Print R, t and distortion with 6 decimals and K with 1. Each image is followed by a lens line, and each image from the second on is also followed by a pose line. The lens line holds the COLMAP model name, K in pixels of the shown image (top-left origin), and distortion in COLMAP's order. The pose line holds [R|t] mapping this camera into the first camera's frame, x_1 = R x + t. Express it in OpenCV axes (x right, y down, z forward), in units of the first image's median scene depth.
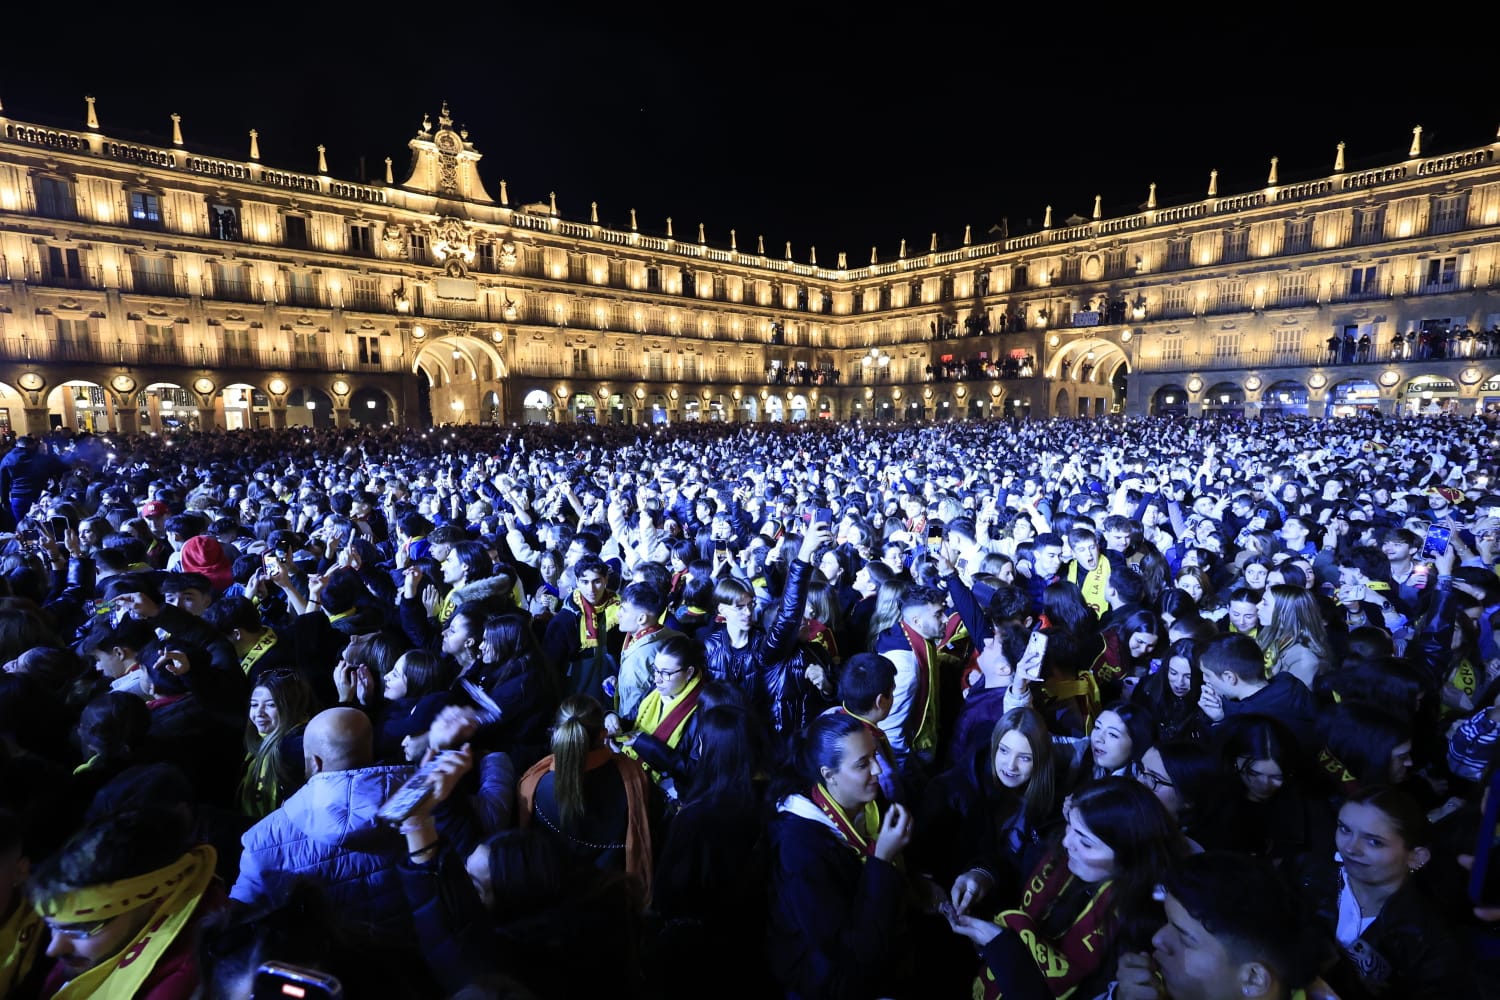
lens RADIAL K [[693.4, 0, 747.3], [0, 693.4, 499.6], [0, 0, 1]] dist [0.002370, -0.000372]
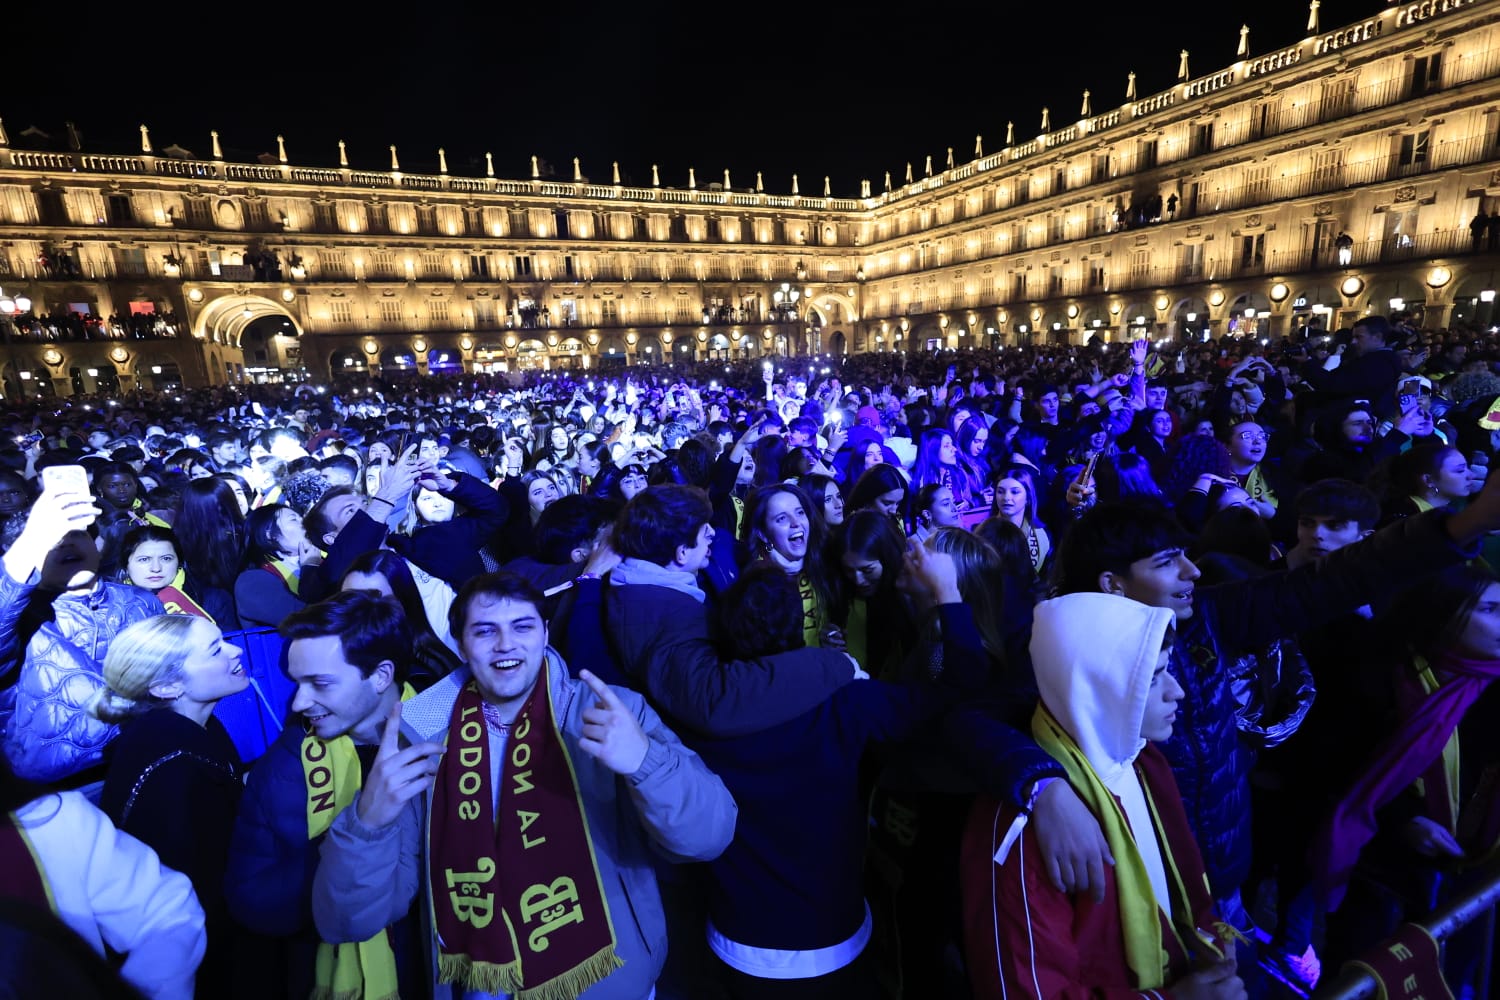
lens RADIAL K [[693.4, 0, 749.0], [0, 693.4, 497.8], [0, 0, 1]] dist [0.002370, -0.000372]
pose [[0.316460, -0.194804, 0.928388, -0.203099], [0.159998, 0.975627, 0.150178, -0.005315], [-0.935015, 0.101015, 0.339915, 0.110636]]
